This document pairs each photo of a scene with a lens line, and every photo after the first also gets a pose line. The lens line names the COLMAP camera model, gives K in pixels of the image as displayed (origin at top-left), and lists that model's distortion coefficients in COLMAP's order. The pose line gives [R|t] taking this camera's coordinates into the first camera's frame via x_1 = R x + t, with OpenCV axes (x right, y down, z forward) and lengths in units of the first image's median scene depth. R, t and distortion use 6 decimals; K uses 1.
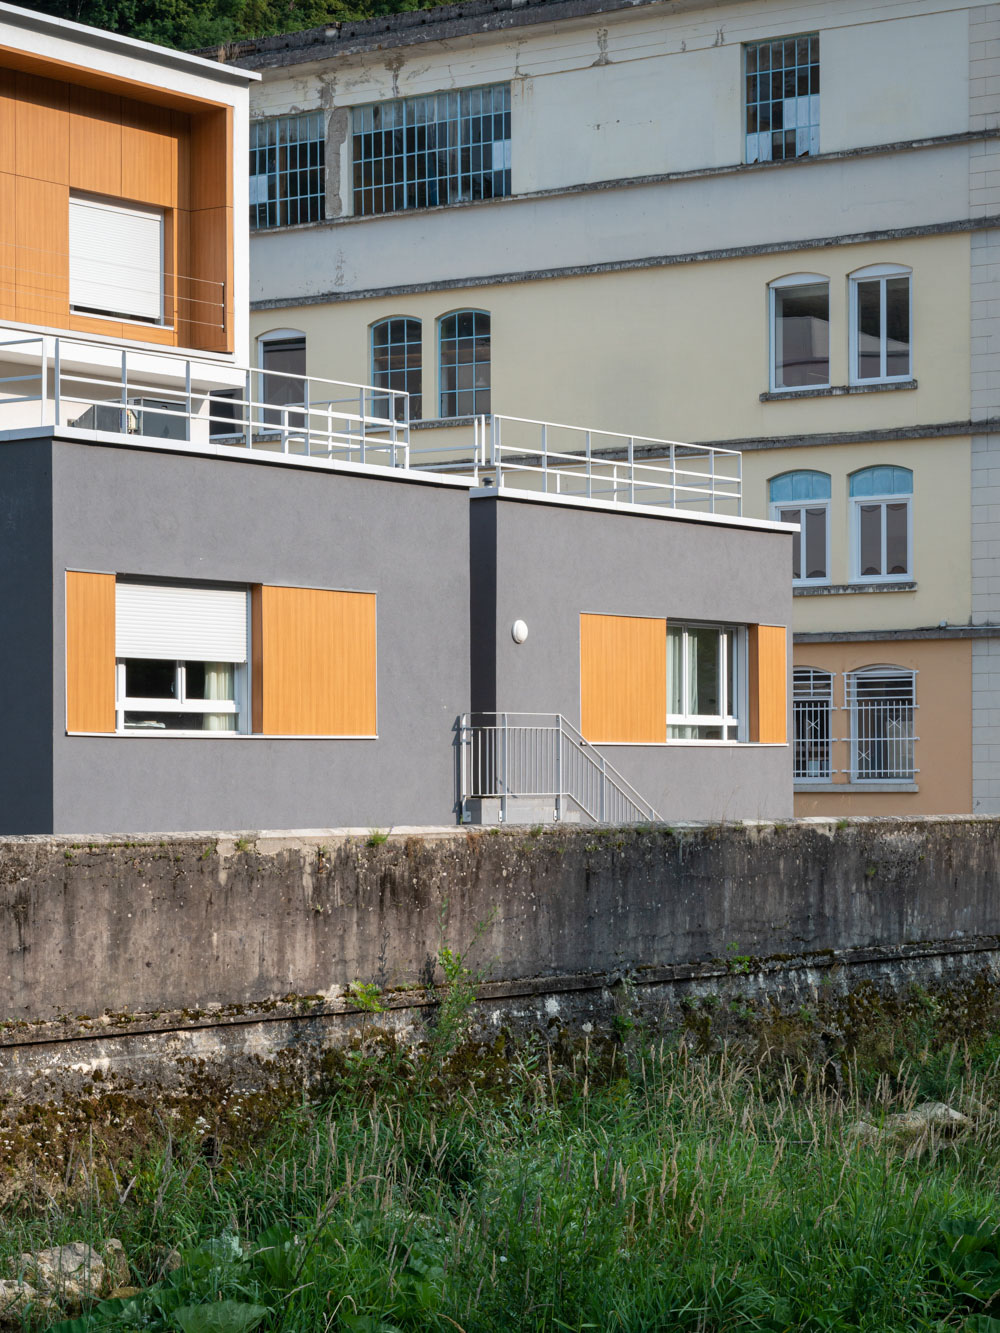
lens RADIAL K [[3250.6, 0, 500.0], [0, 3250.6, 666.5], [0, 0, 1]] dist [0.007709, -0.052451]
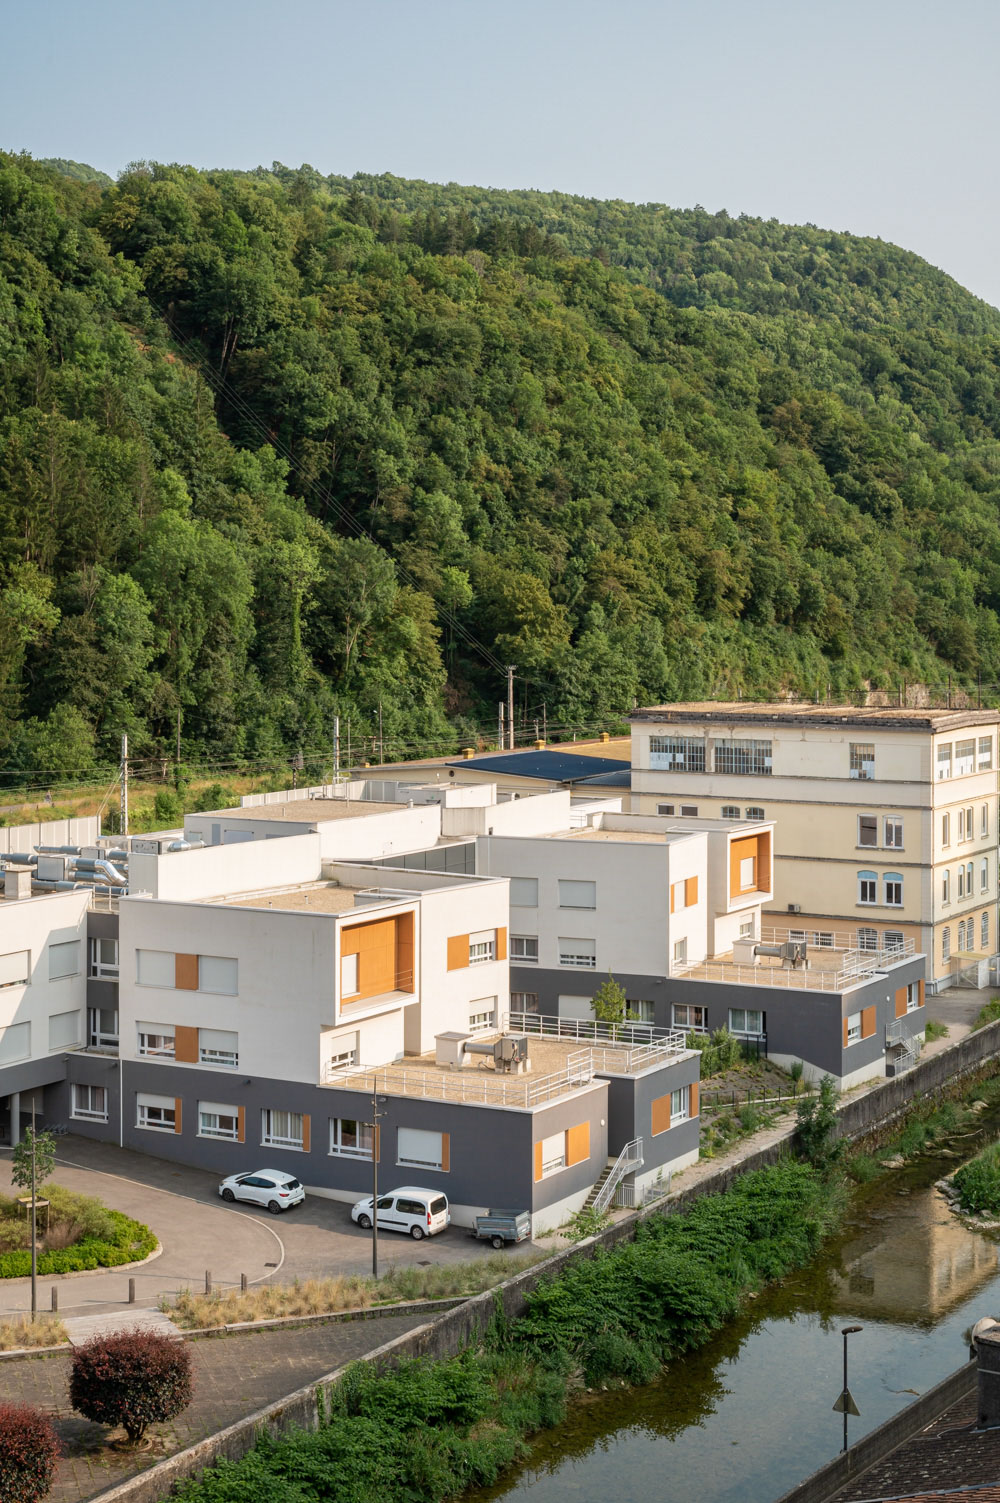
lens RADIAL K [[2242.9, 0, 499.9], [0, 2242.9, 567.5], [0, 0, 1]] dist [-0.005646, -0.012201]
pose [[0.994693, 0.003718, 0.102823, -0.800569], [-0.005235, 0.999881, 0.014489, -0.612325], [-0.102757, -0.014951, 0.994594, -1.950730]]
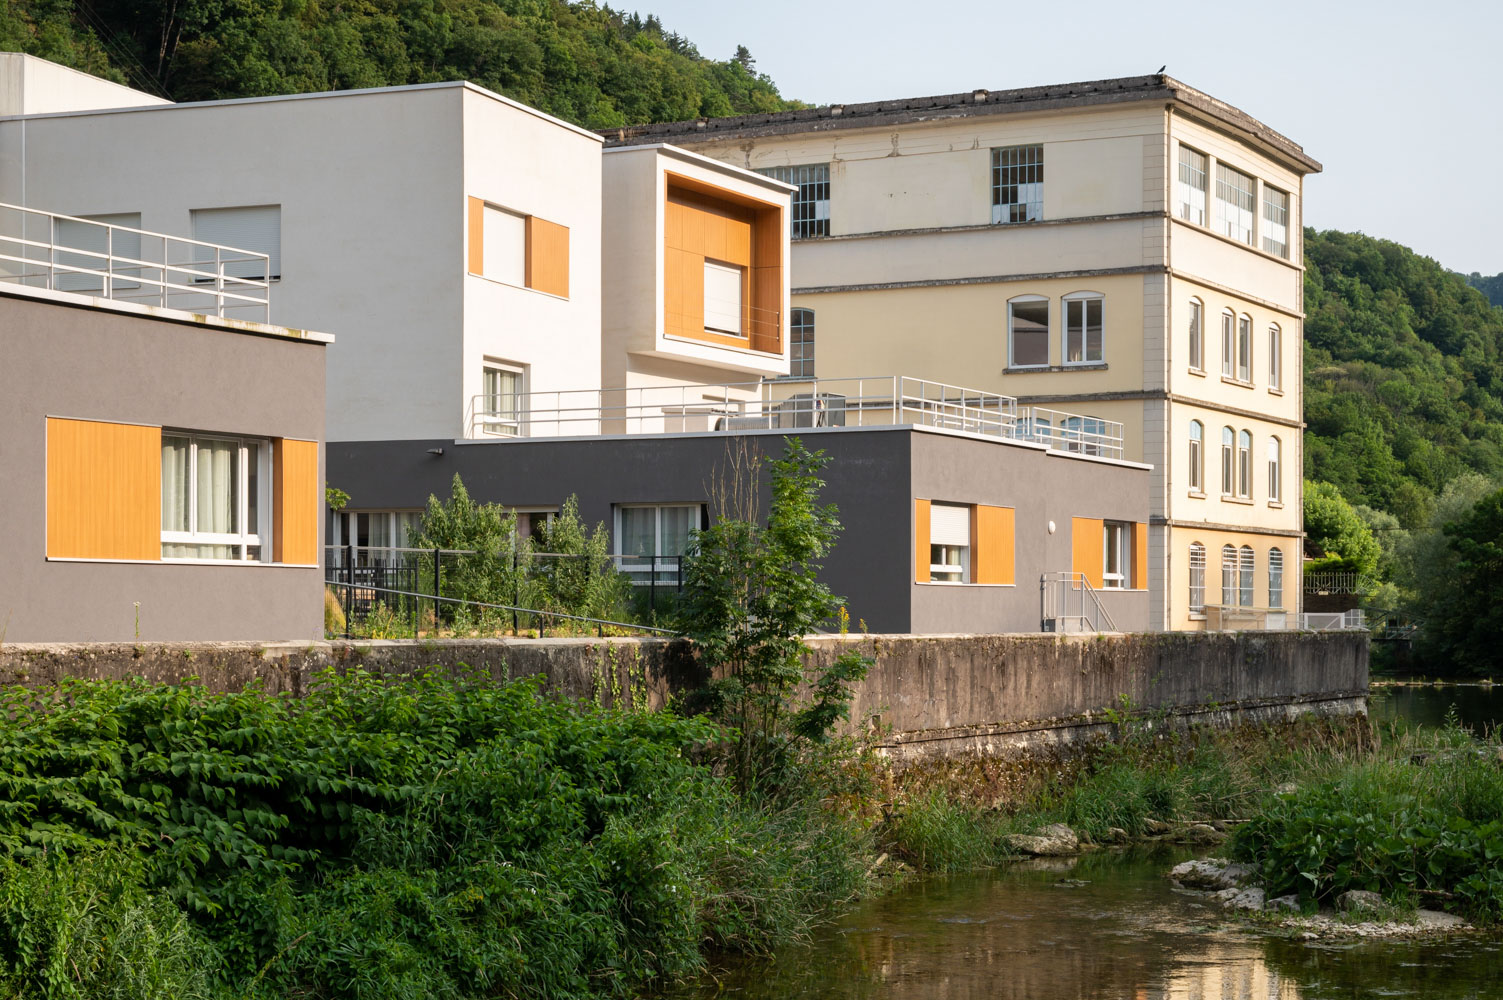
lens RADIAL K [[2639.9, 0, 751.5], [0, 2639.9, 500.0], [0, 0, 1]] dist [0.006687, -0.041813]
pose [[0.990733, 0.010604, 0.135412, -0.322569], [-0.009385, 0.999910, -0.009636, -0.009218], [-0.135502, 0.008276, 0.990743, -0.393276]]
